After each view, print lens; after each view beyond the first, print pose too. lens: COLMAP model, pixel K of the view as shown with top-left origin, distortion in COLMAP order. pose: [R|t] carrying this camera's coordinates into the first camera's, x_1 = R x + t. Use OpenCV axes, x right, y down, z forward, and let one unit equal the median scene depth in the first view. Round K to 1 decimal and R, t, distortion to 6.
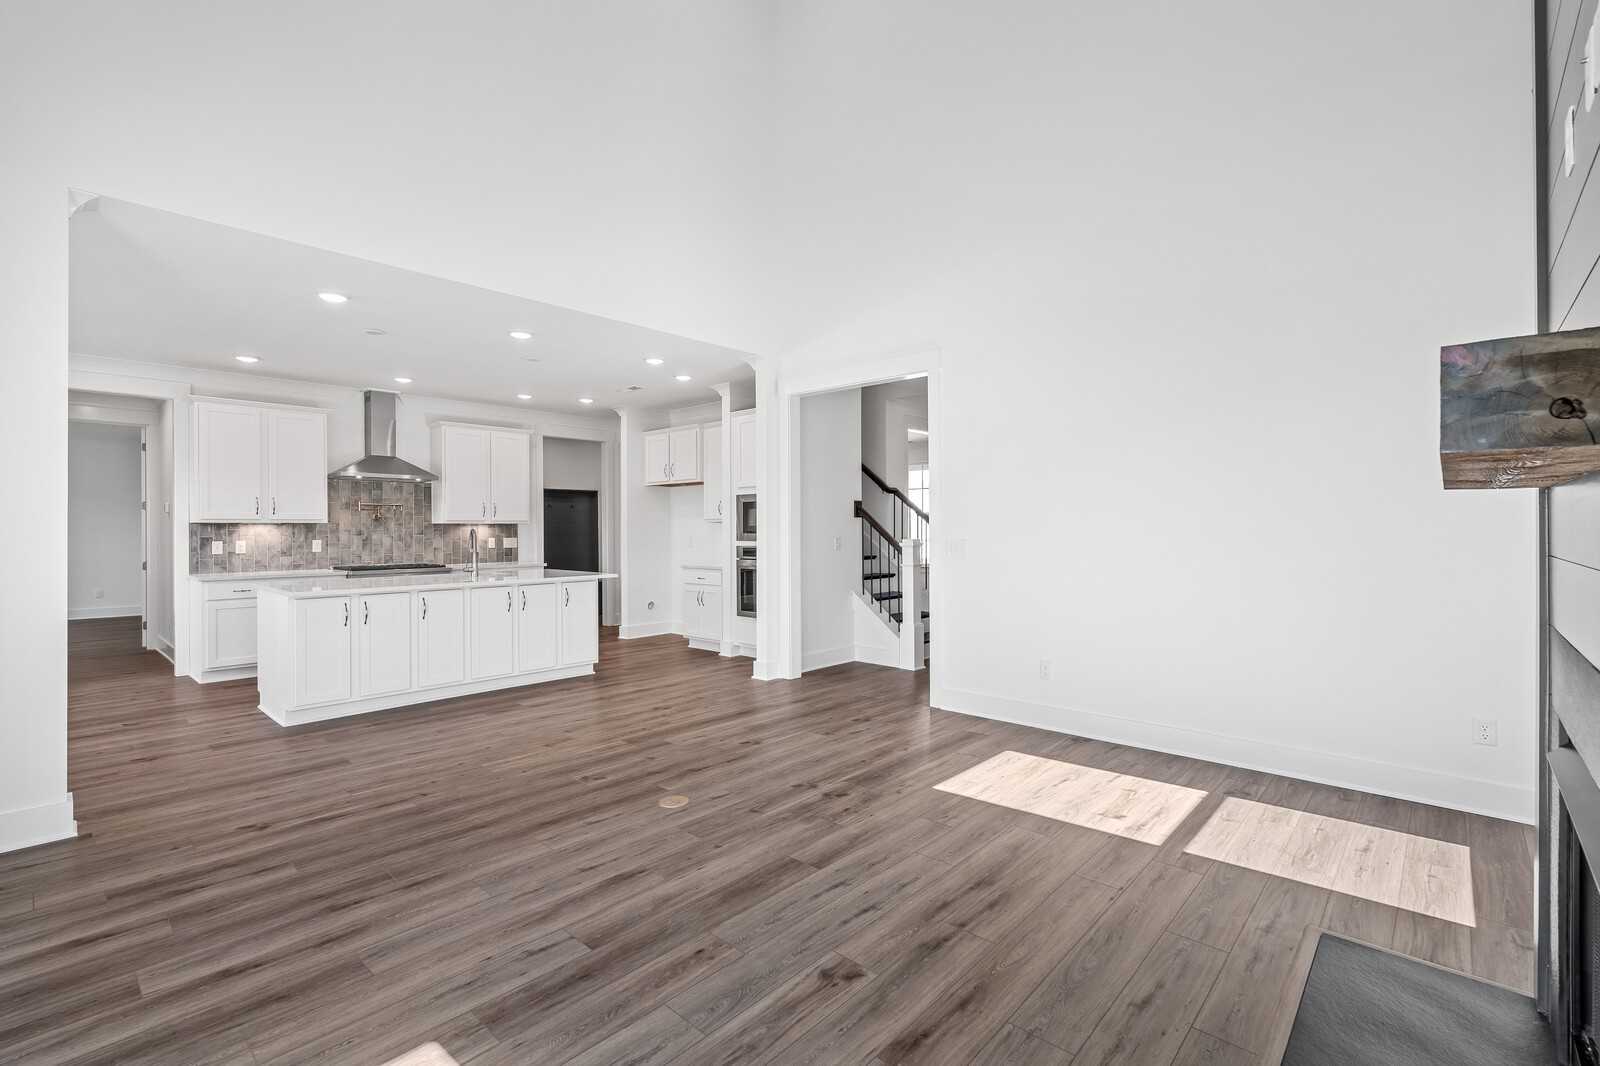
lens RADIAL K [[719.6, 0, 809.9], [0, 719.6, 526.0], [0, 0, 1]] dist [0.003492, 0.000709]
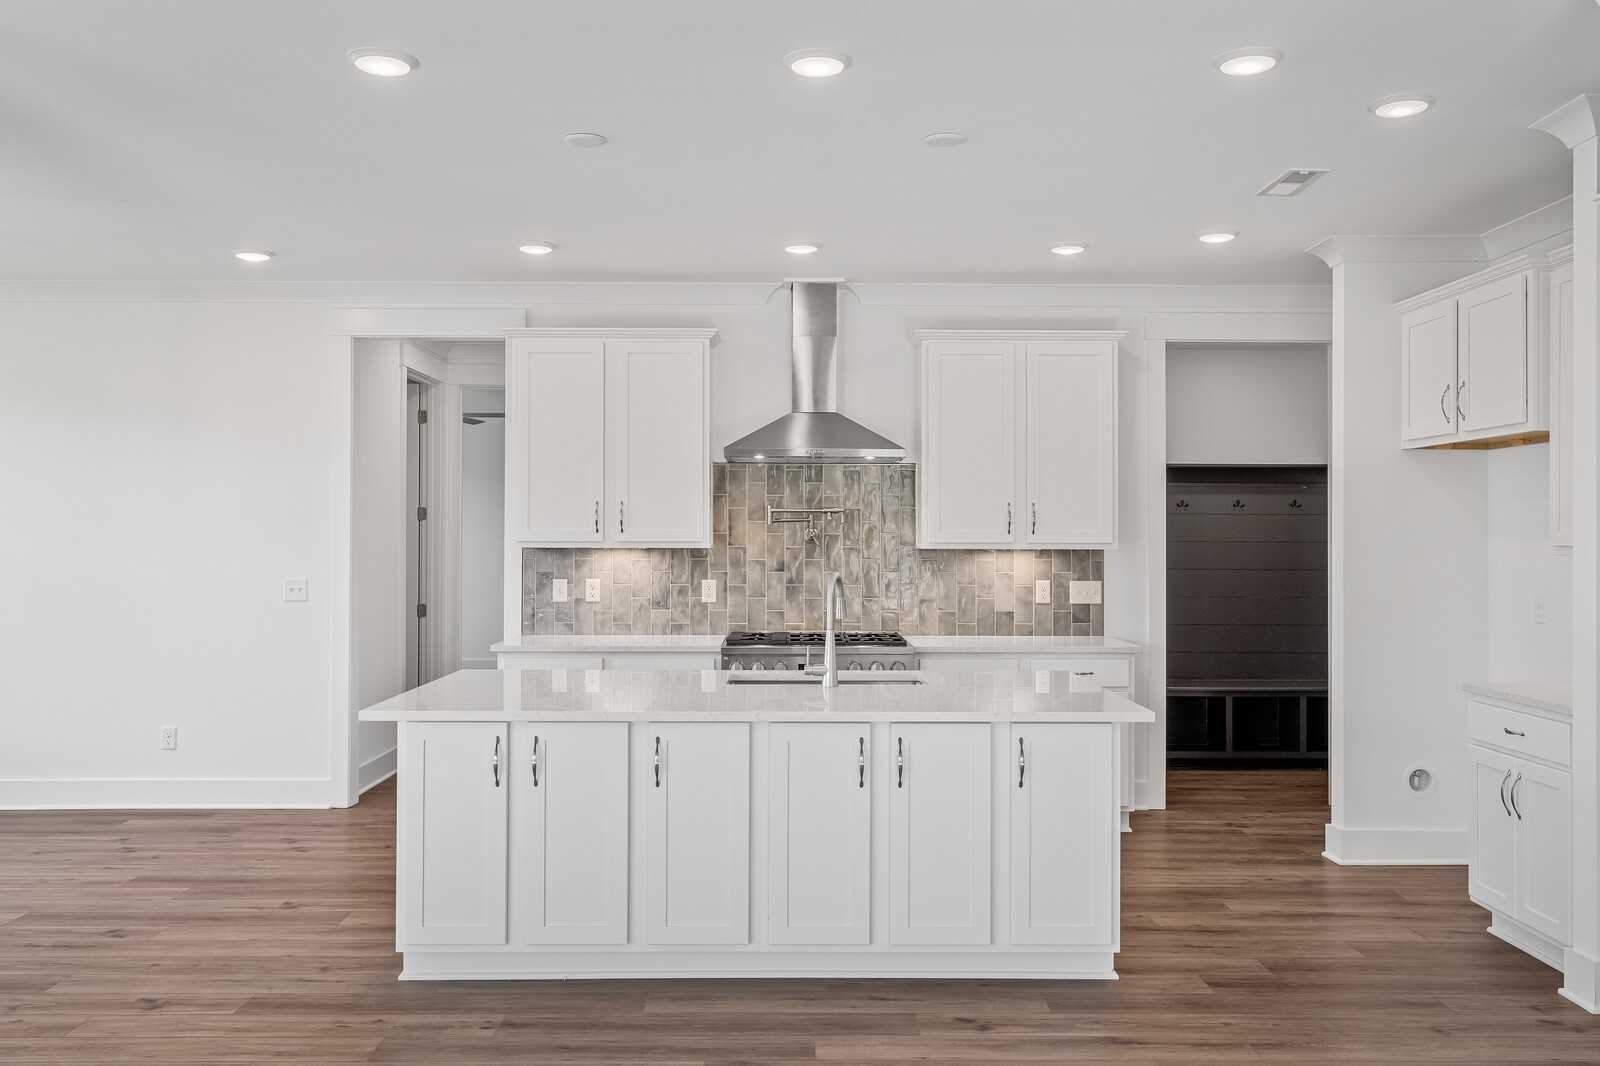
lens RADIAL K [[1345.3, 0, 774.1], [0, 1345.3, 527.9], [0, 0, 1]] dist [-0.009689, -0.002030]
pose [[0.670202, 0.002998, -0.742172, 0.082208], [-0.003212, 0.999994, 0.001139, -0.021047], [0.742171, 0.001620, 0.670208, 0.409368]]
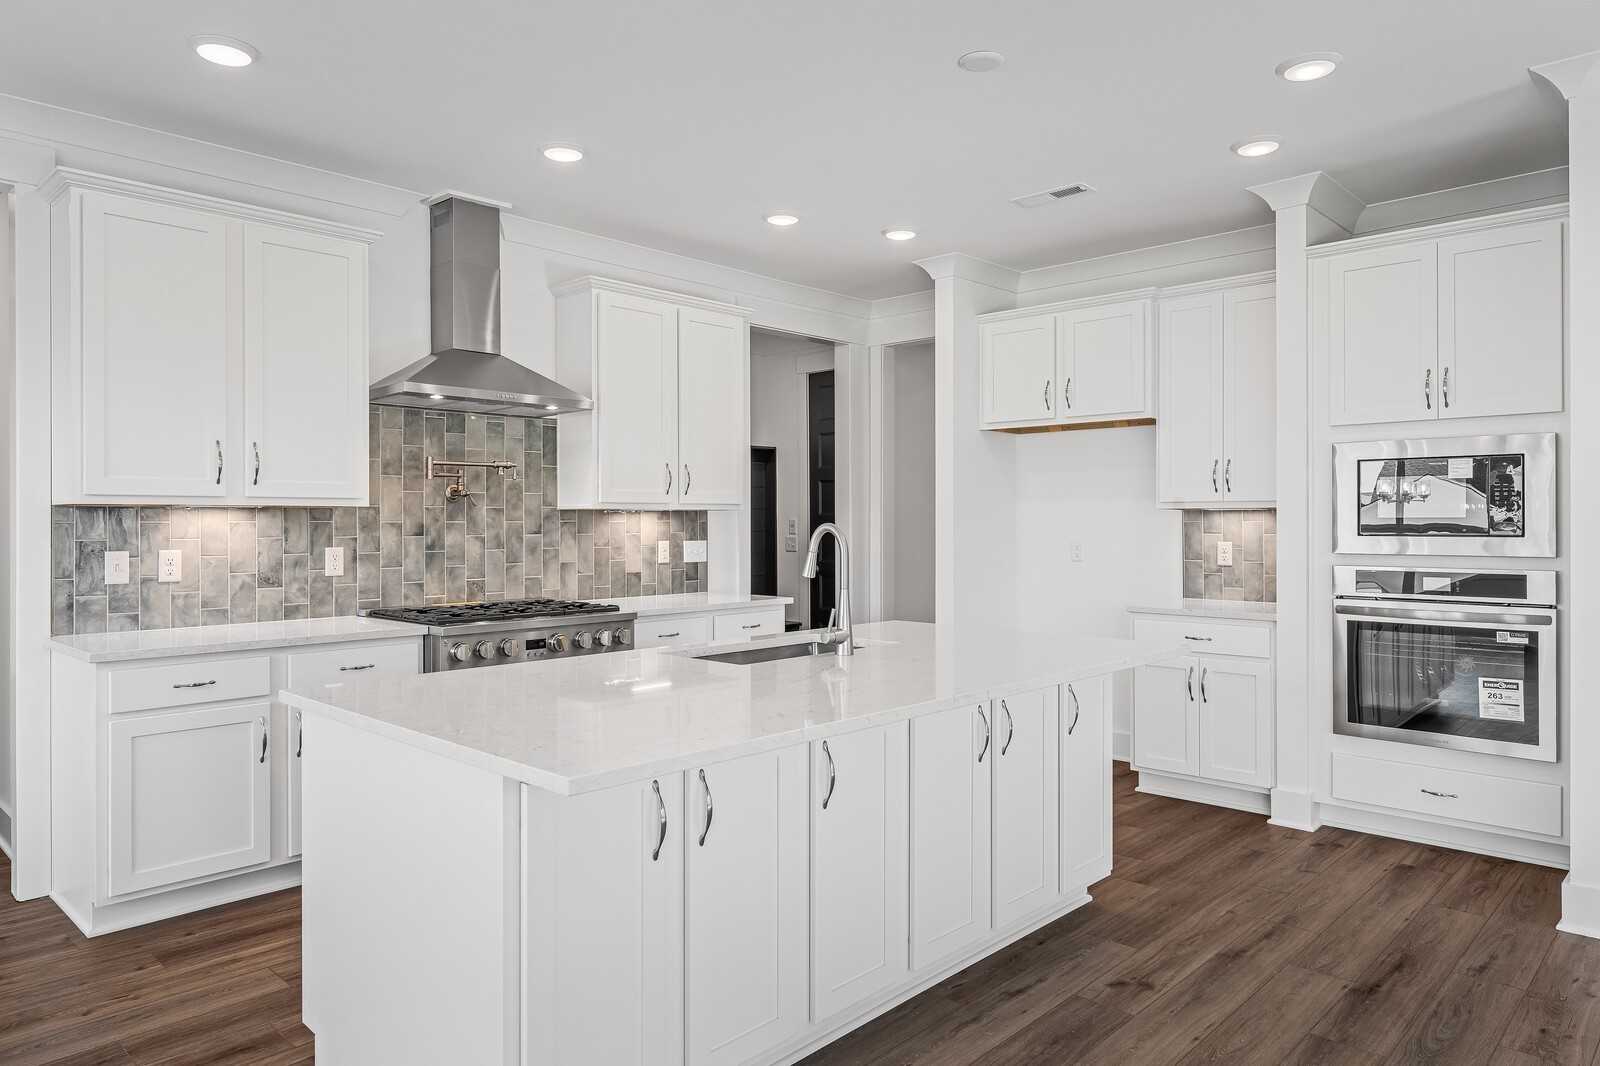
lens RADIAL K [[1043.3, 0, 829.6], [0, 1043.3, 518.3], [0, 0, 1]] dist [-0.002644, -0.000248]
pose [[0.999943, 0.004108, -0.009878, -0.422961], [-0.004083, 0.999989, 0.002487, 0.000115], [0.009889, -0.002446, 0.999948, 0.430514]]
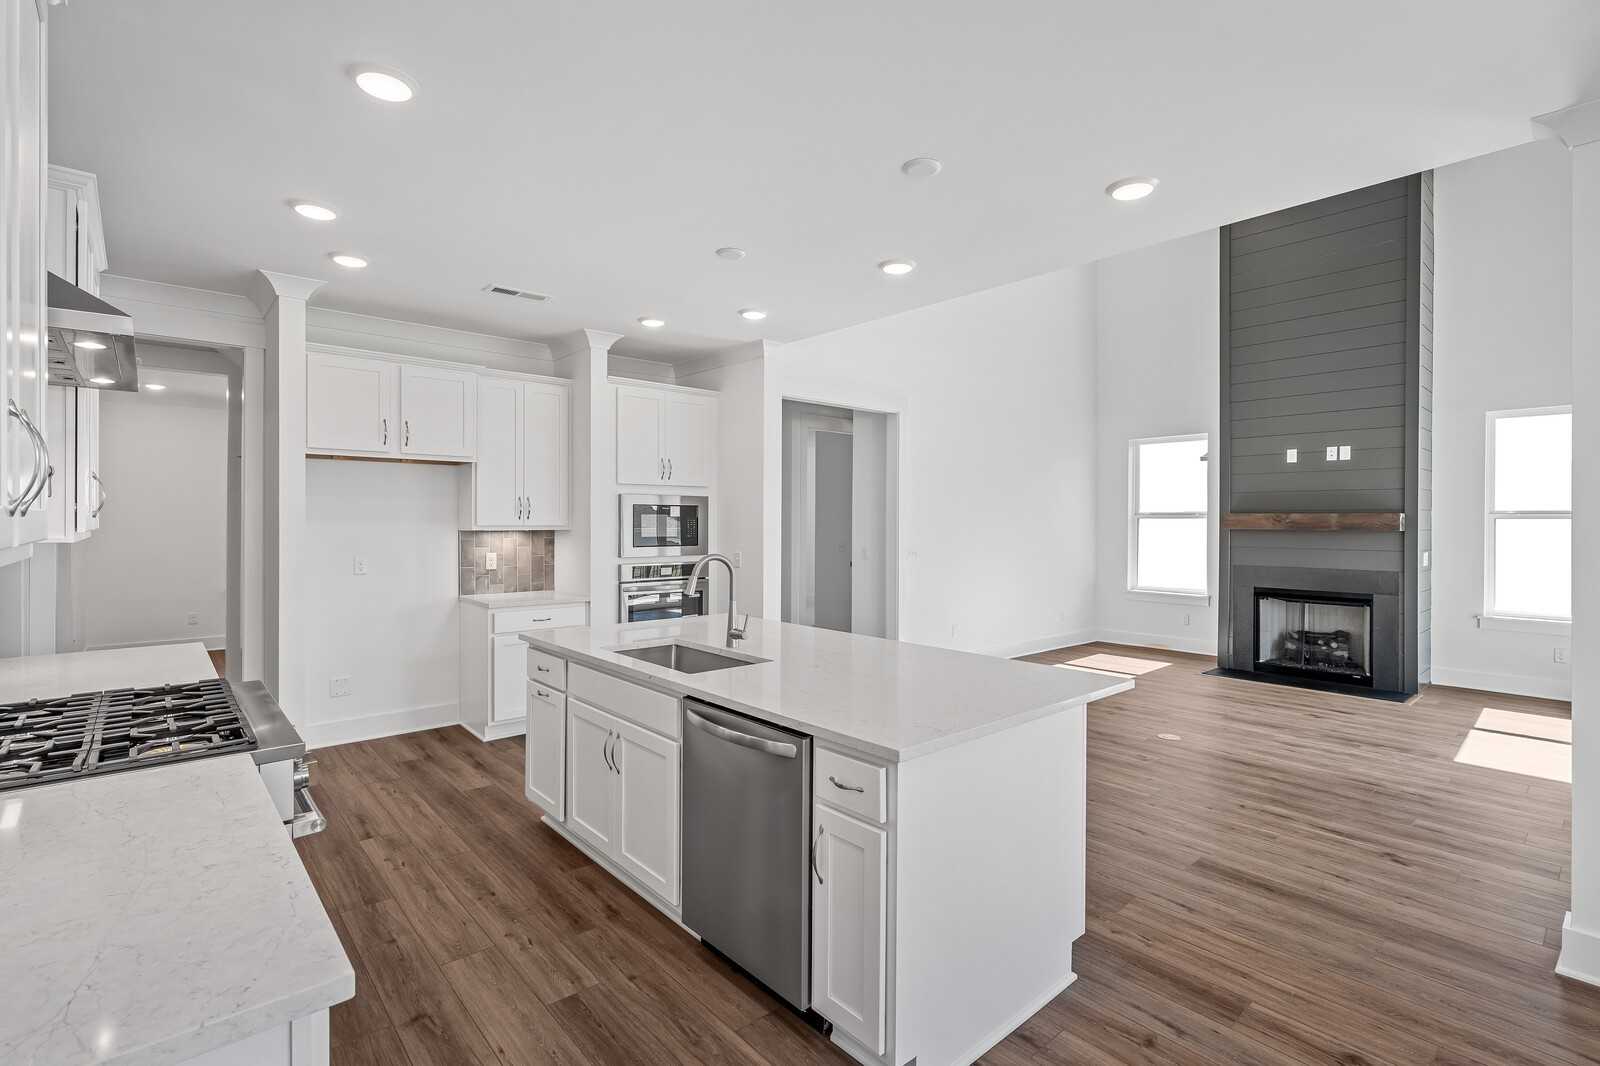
lens RADIAL K [[738.8, 0, 792.6], [0, 738.8, 528.8], [0, 0, 1]] dist [-0.000715, 0.000110]
pose [[0.117263, -0.003481, 0.993095, -0.894736], [-0.009130, 0.999948, 0.004583, -0.014395], [-0.993059, -0.009605, 0.117225, 0.816552]]
